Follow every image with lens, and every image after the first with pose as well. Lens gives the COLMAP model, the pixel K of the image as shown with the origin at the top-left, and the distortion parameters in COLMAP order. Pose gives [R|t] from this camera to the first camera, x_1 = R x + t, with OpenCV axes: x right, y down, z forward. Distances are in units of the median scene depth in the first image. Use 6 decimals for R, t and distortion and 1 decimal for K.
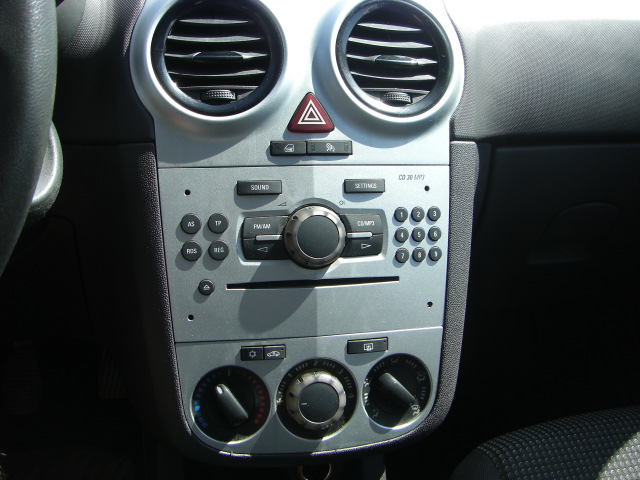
lens RADIAL K [[726.2, 0, 319.8], [0, 726.2, 208.6], [0, 0, 1]] dist [-0.195177, 0.173907]
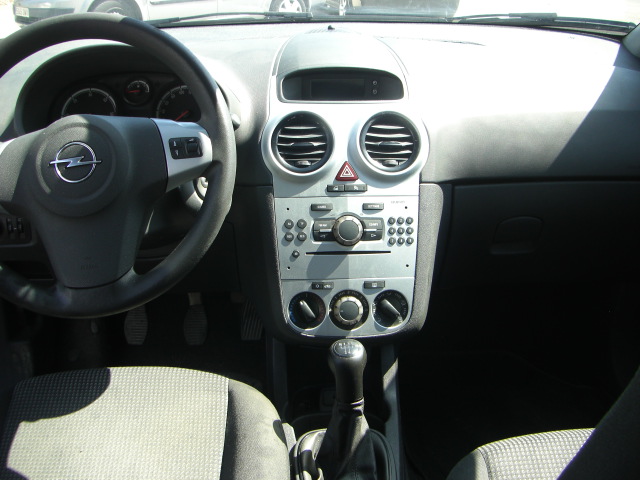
lens RADIAL K [[726.2, 0, 319.8], [0, 726.2, 208.6], [0, 0, 1]] dist [-0.195177, 0.173907]
pose [[0.982881, -0.000731, -0.184242, 0.294672], [-0.006572, 0.999217, -0.039024, 0.056593], [0.184126, 0.039567, 0.982106, -1.052878]]
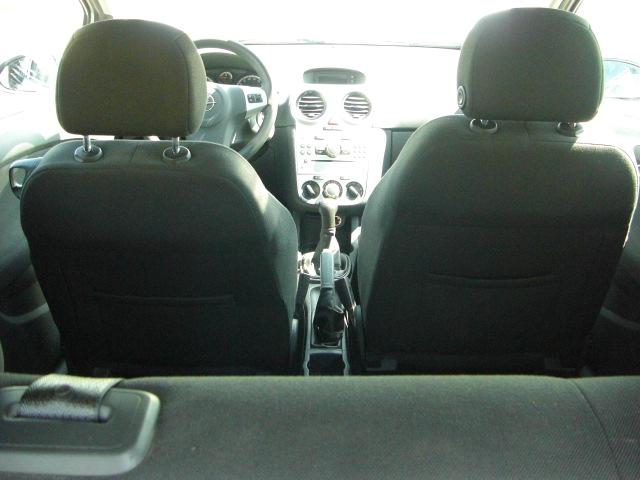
lens RADIAL K [[726.2, 0, 319.8], [0, 726.2, 208.6], [0, 0, 1]] dist [-0.195177, 0.173907]
pose [[0.971523, 0.025088, -0.235612, 0.877205], [-0.041429, 0.997047, -0.064664, 0.625824], [0.233294, 0.072584, 0.969694, -2.900101]]
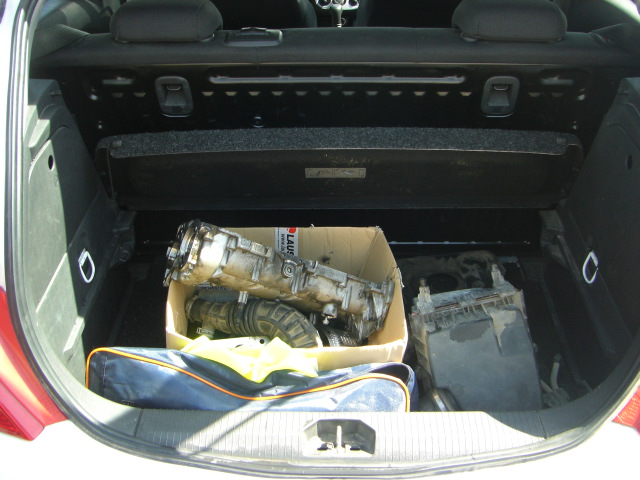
lens RADIAL K [[726.2, 0, 319.8], [0, 726.2, 208.6], [0, 0, 1]] dist [-0.195177, 0.173907]
pose [[0.968467, 0.065543, -0.240365, 1.325267], [-0.028116, 0.987364, 0.155952, 1.024600], [0.247549, -0.144276, 0.958073, -4.734095]]
